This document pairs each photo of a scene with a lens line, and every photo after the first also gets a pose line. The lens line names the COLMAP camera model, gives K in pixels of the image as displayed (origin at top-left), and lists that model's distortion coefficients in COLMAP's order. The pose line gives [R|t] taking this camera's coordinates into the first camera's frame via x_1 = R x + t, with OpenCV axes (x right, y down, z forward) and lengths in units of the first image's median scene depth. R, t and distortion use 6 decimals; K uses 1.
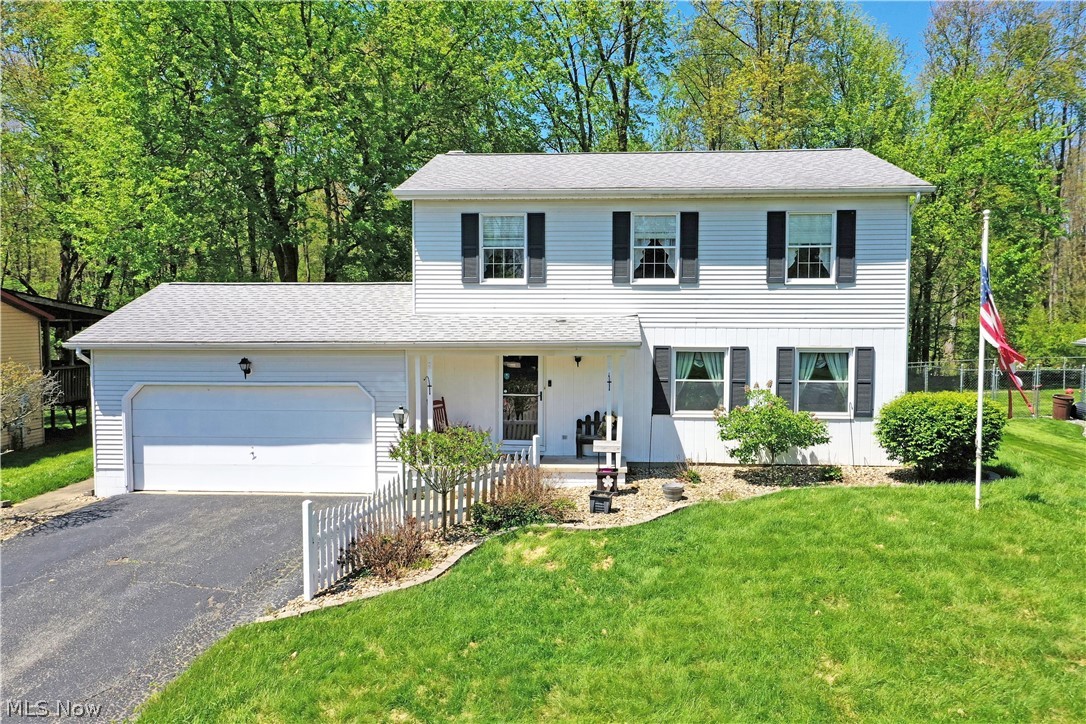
lens RADIAL K [[863.4, 0, 543.0], [0, 863.4, 362.0], [0, 0, 1]] dist [0.027434, -0.001023]
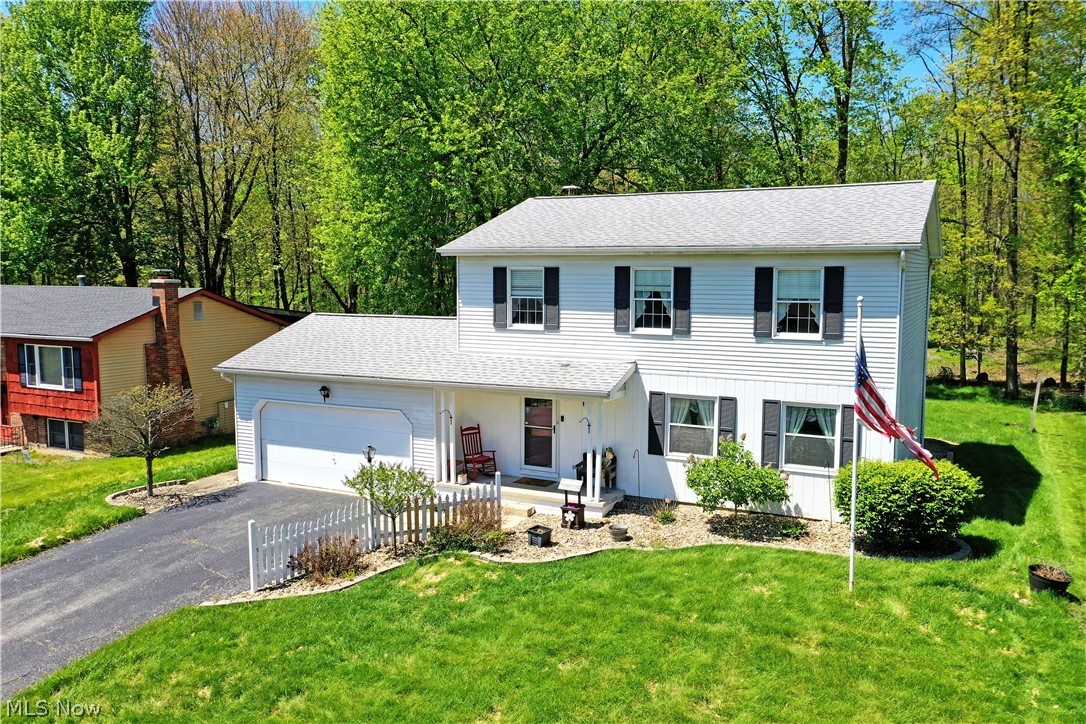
lens RADIAL K [[863.4, 0, 543.0], [0, 863.4, 362.0], [0, 0, 1]] dist [0.027434, -0.001023]
pose [[0.921609, 0.040788, -0.385970, 0.423722], [-0.023377, 0.998491, 0.049699, -0.106057], [0.387414, -0.036780, 0.921172, -0.041187]]
